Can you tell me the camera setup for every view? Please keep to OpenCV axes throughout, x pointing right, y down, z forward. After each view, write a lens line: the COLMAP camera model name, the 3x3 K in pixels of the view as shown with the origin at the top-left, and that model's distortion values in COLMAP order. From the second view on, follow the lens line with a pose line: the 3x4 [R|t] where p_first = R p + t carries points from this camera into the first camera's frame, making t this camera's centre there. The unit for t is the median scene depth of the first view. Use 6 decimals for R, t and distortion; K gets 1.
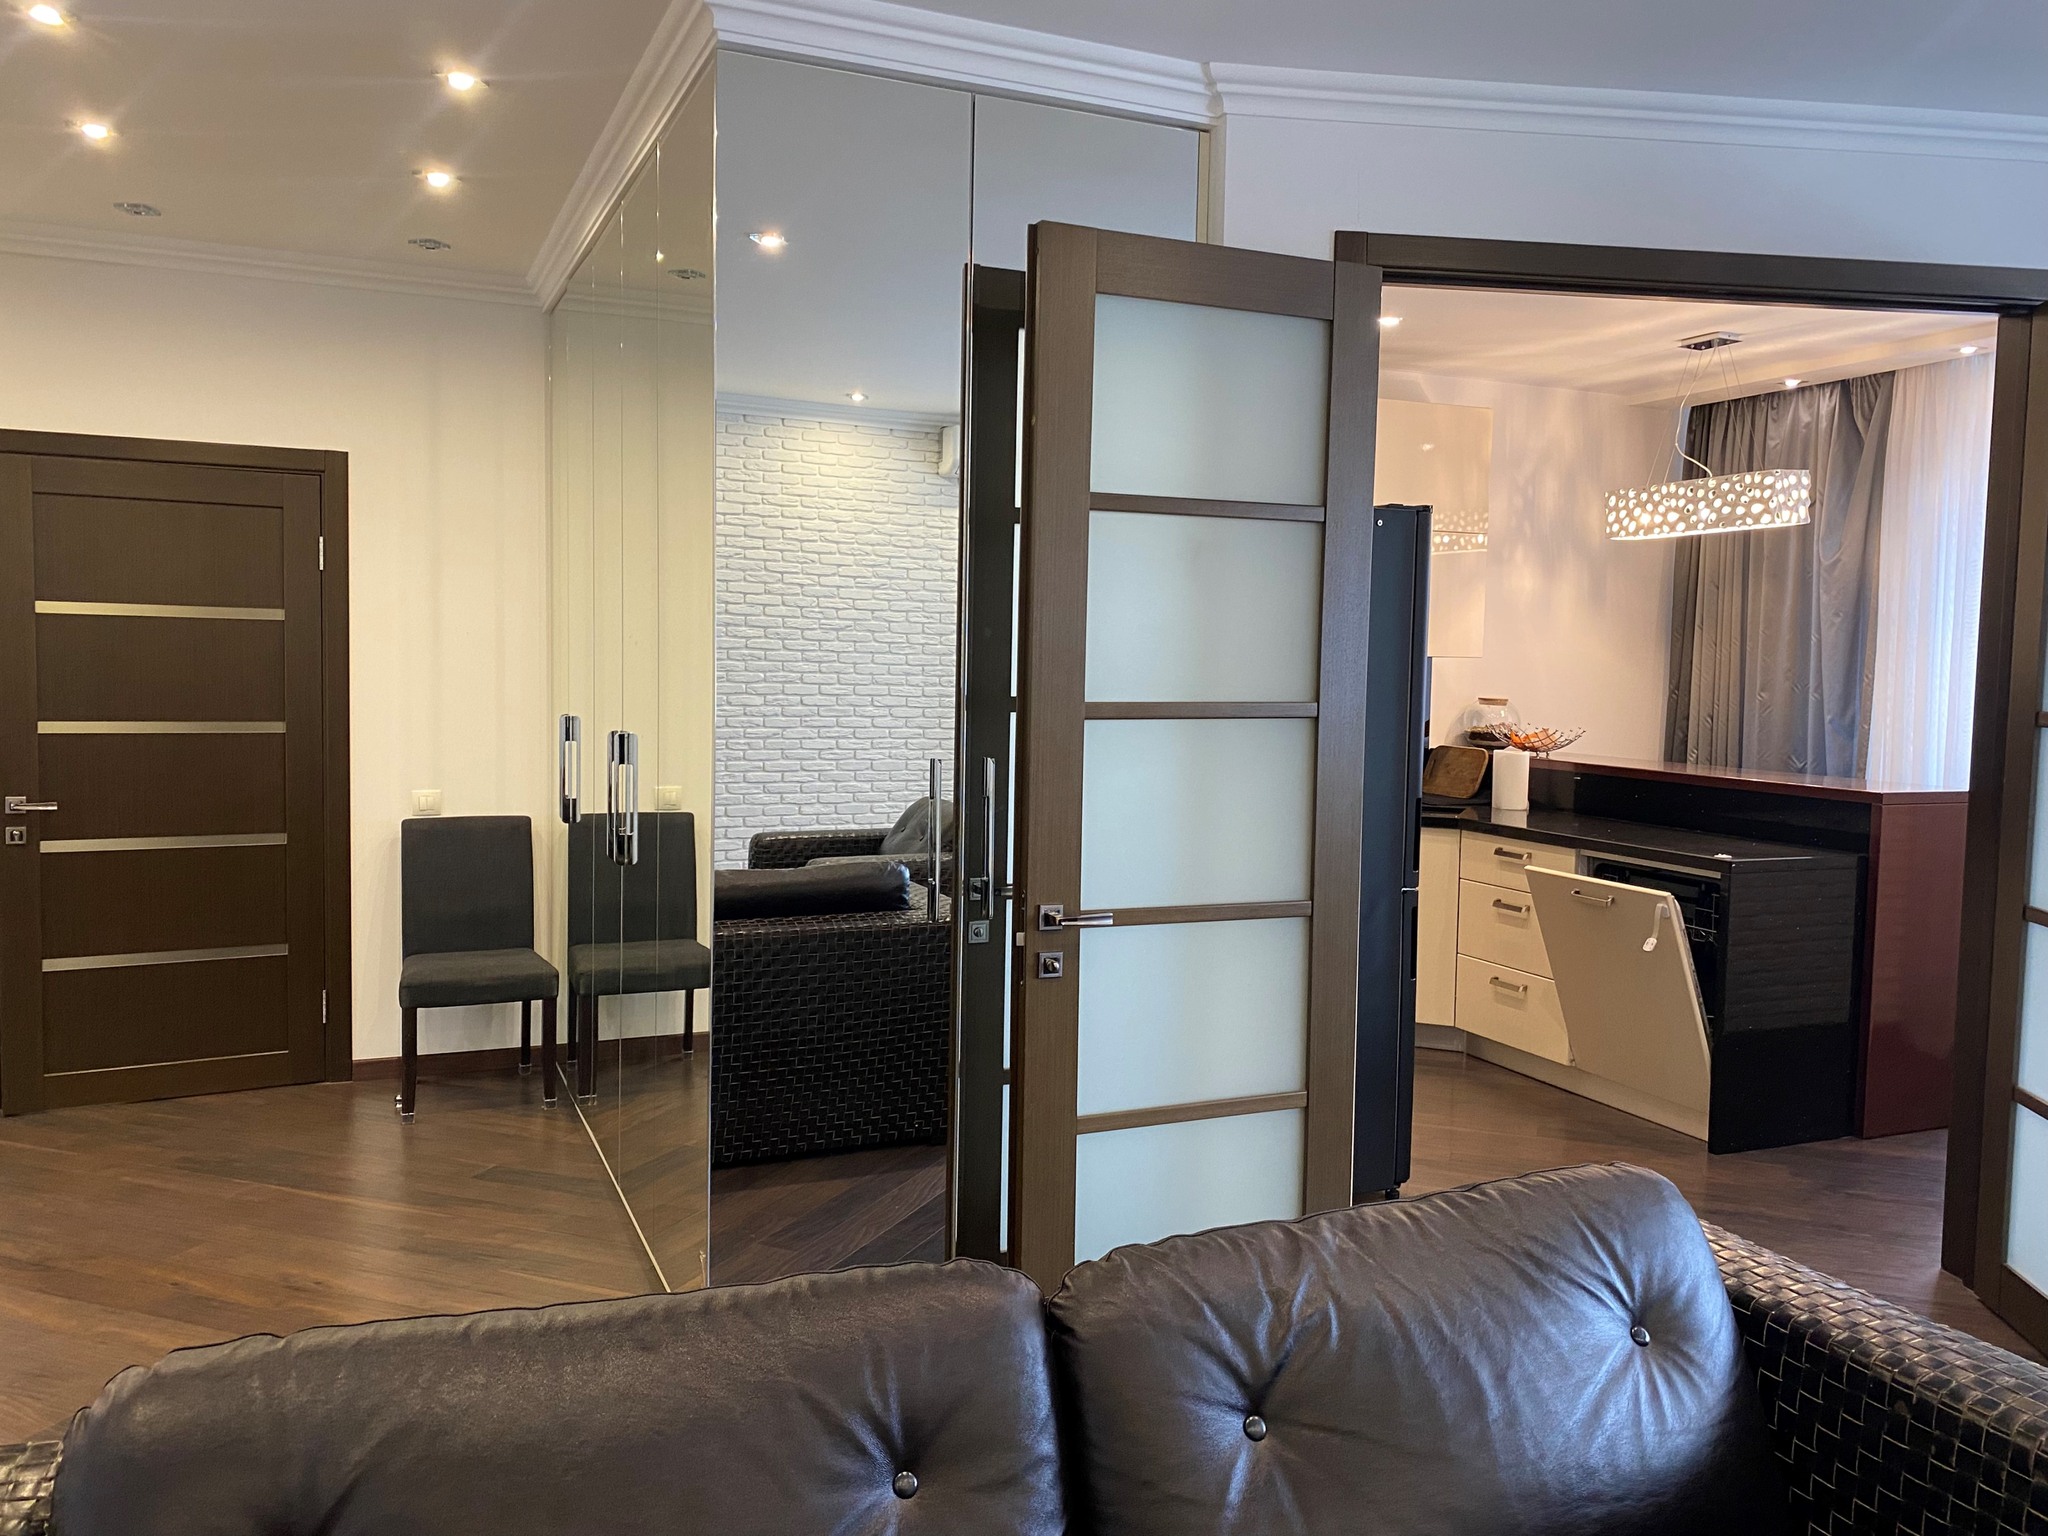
lens RADIAL K [[1572.3, 0, 1026.8], [0, 1572.3, 775.5], [0, 0, 1]] dist [0.032449, 0.000261]
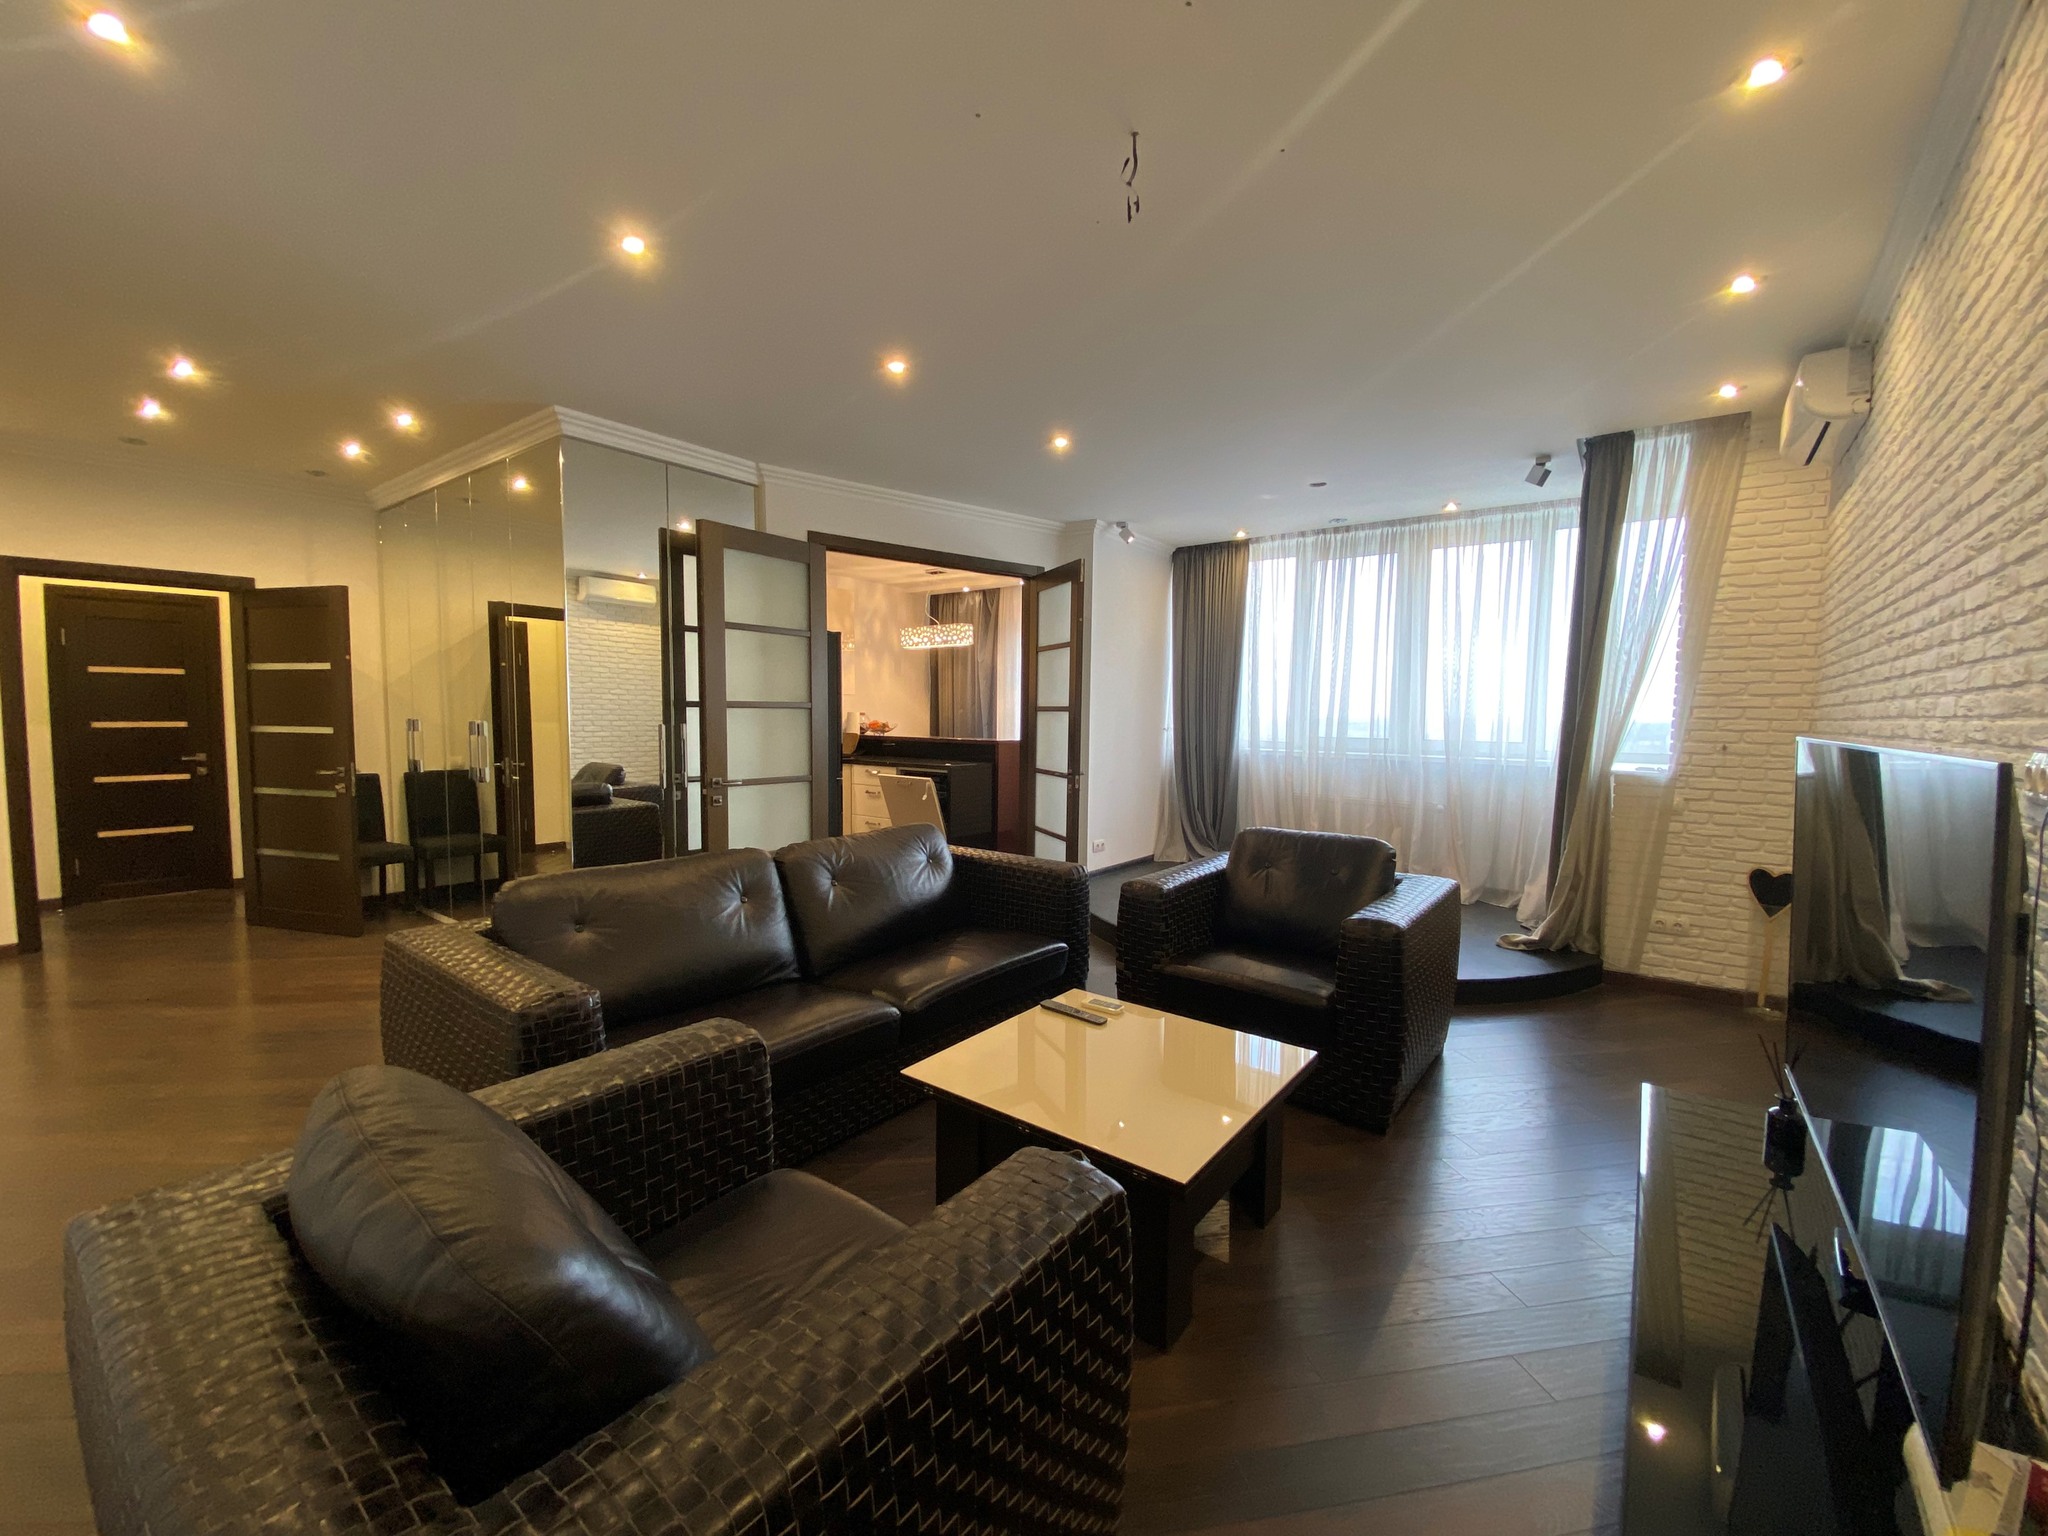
lens RADIAL K [[836.6, 0, 1024.0], [0, 836.6, 768.0], [0, 0, 1]] dist [0.000673, -0.011759]
pose [[0.875246, -0.035814, 0.482351, -0.164823], [0.037201, 0.999285, 0.006693, 0.059193], [-0.482246, 0.012086, 0.875953, -0.379221]]
